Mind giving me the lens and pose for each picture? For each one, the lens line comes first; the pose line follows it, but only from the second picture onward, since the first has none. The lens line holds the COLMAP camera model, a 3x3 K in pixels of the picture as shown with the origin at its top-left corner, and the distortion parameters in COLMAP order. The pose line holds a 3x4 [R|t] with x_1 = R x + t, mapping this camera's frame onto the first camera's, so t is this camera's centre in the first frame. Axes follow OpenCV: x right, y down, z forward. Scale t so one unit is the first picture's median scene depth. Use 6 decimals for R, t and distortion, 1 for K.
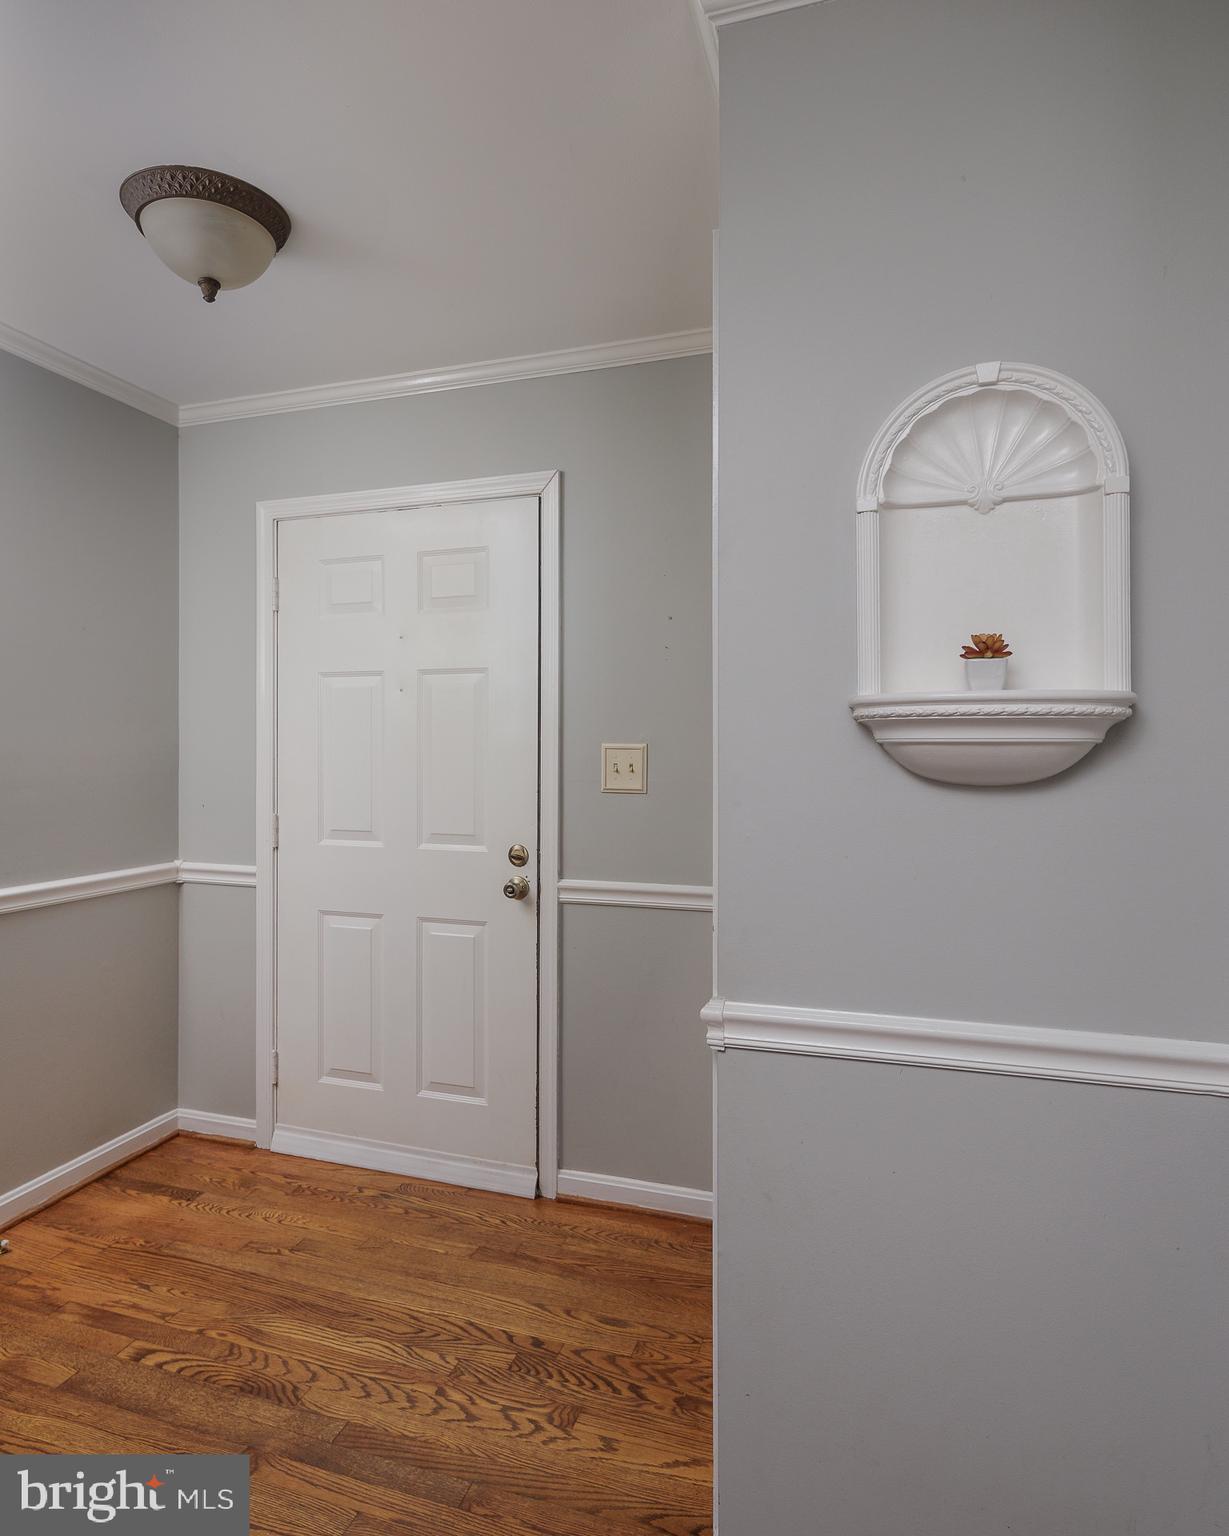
lens RADIAL K [[896.2, 0, 612.9], [0, 896.2, 755.7], [0, 0, 1]] dist [-0.026190, 0.000371]
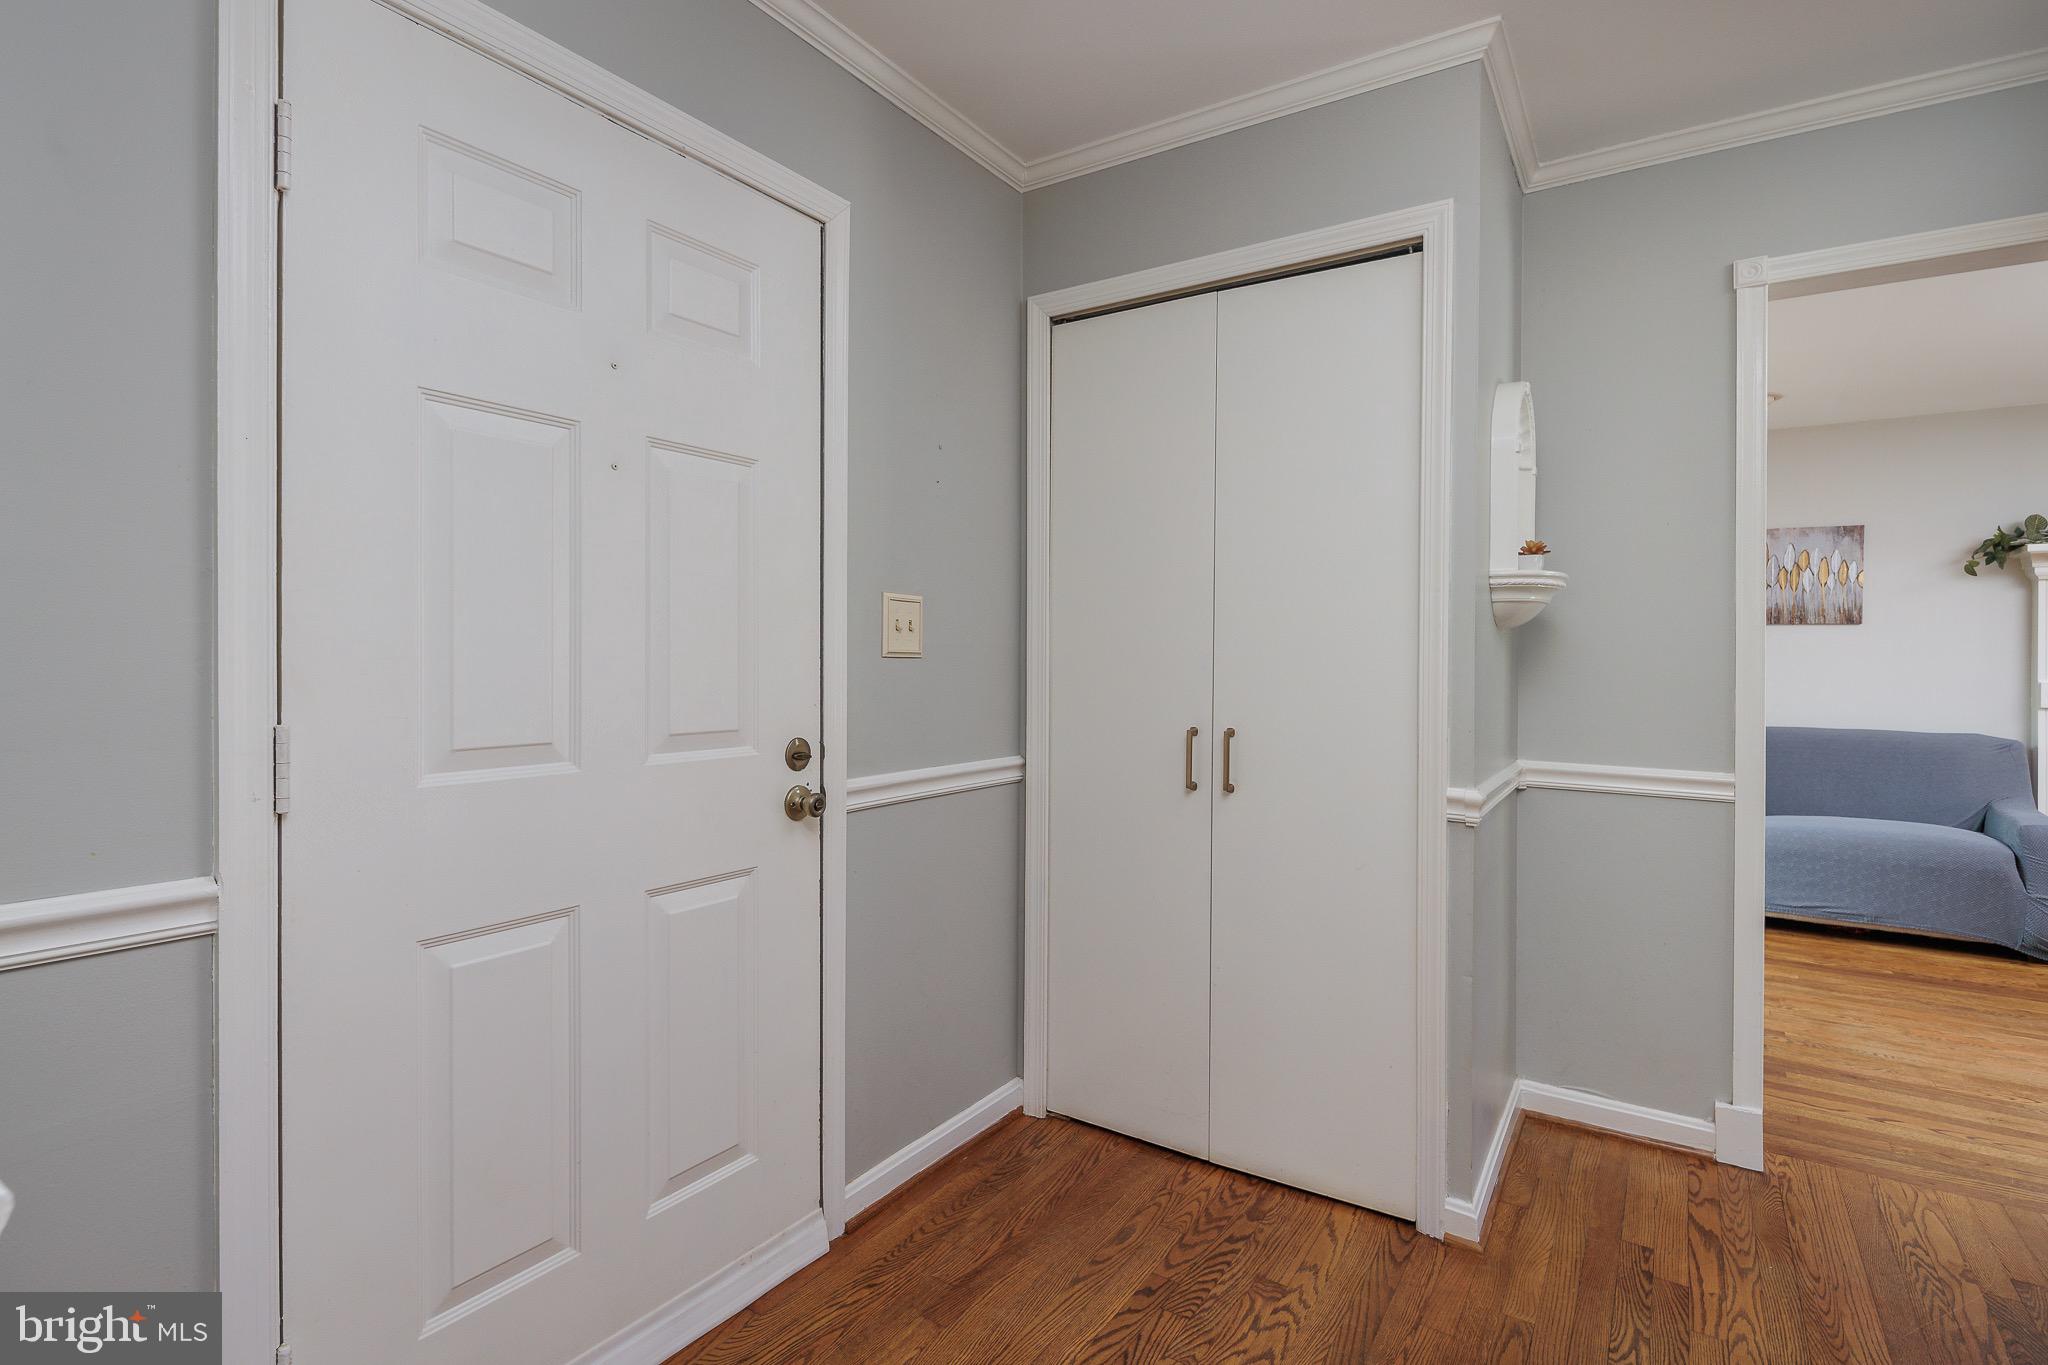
lens RADIAL K [[990.5, 0, 1017.4], [0, 990.5, 664.6], [0, 0, 1]] dist [0.008258, -0.007043]
pose [[0.267063, -0.006647, 0.963656, -0.800575], [-0.000076, 0.999976, 0.006918, 0.041996], [-0.963679, -0.001921, 0.267056, 0.671376]]
